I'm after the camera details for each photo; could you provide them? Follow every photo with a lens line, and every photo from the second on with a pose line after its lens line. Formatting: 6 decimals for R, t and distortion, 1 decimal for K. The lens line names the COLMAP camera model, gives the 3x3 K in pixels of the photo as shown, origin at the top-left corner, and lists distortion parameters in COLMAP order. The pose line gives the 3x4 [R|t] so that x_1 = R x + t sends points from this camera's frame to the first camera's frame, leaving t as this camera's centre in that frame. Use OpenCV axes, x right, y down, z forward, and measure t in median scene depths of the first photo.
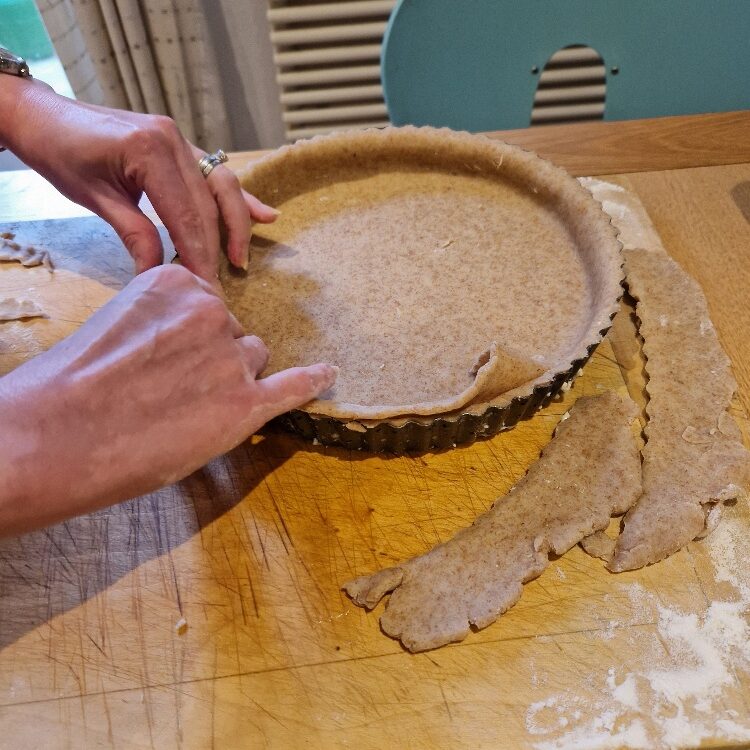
lens RADIAL K [[632.6, 0, 366.3], [0, 632.6, 376.3], [0, 0, 1]] dist [0.004955, 0.000943]
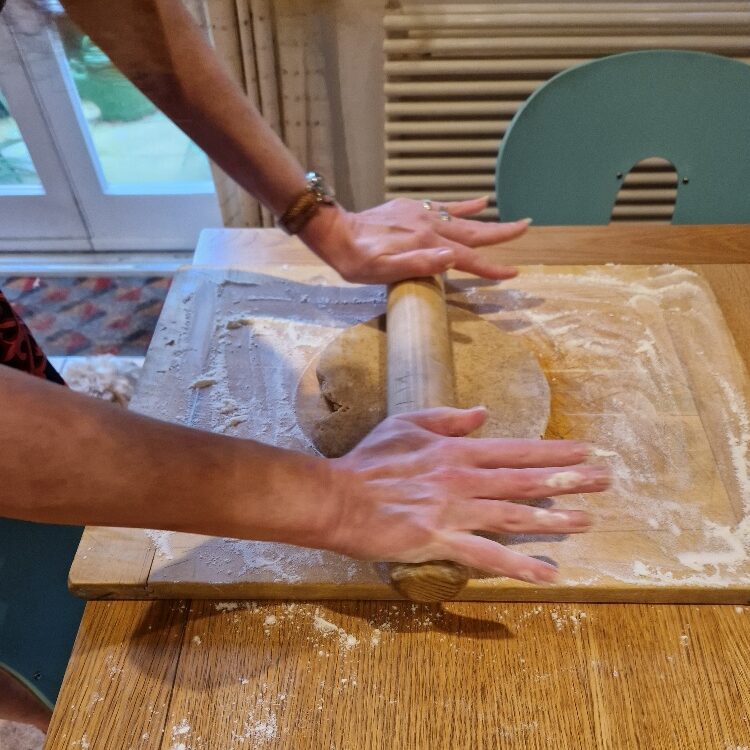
lens RADIAL K [[627.0, 0, 373.4], [0, 627.0, 469.5], [0, 0, 1]] dist [0.043162, -0.043128]
pose [[0.996474, 0.082466, -0.015440, -0.217225], [-0.082118, 0.996381, 0.021961, 0.140760], [0.017195, -0.020615, 0.999640, -0.365899]]
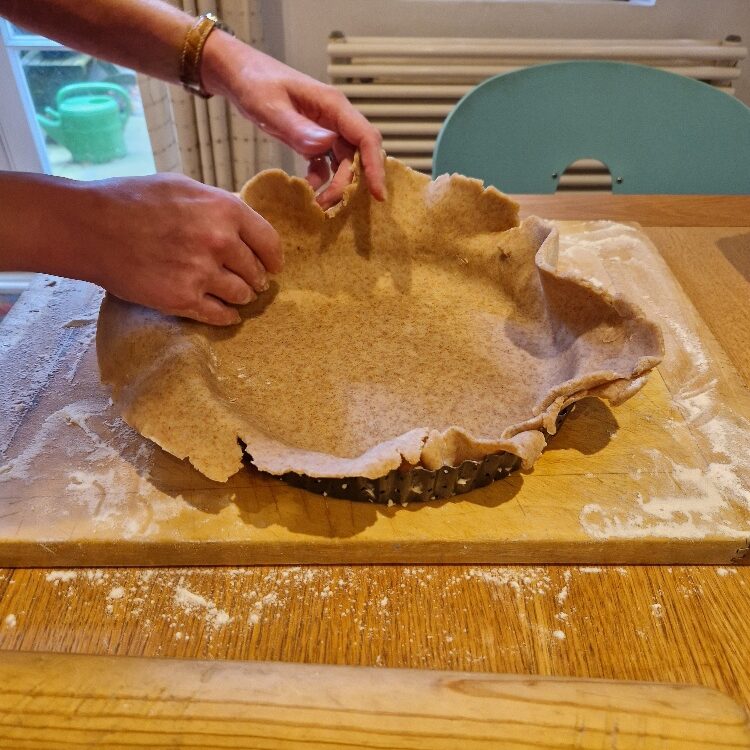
lens RADIAL K [[624.6, 0, 366.9], [0, 624.6, 387.3], [0, 0, 1]] dist [0.050490, -0.054981]
pose [[0.996779, 0.079619, 0.009588, -0.120817], [-0.076598, 0.980655, -0.180133, 0.266713], [-0.023745, 0.178818, 0.983596, -0.193131]]
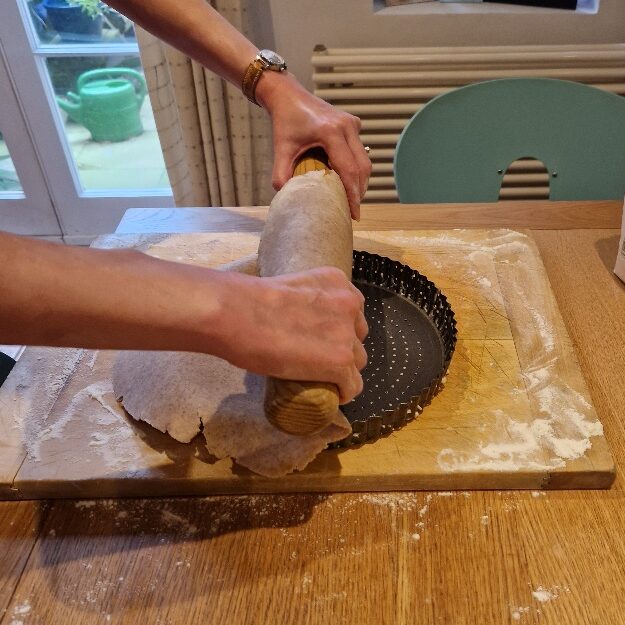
lens RADIAL K [[626.8, 0, 376.5], [0, 626.8, 312.4], [0, 0, 1]] dist [0.069871, -0.082909]
pose [[0.998052, 0.062009, -0.006854, 0.021395], [-0.061976, 0.972902, -0.222759, 0.268310], [-0.007145, 0.222750, 0.974849, -0.529906]]
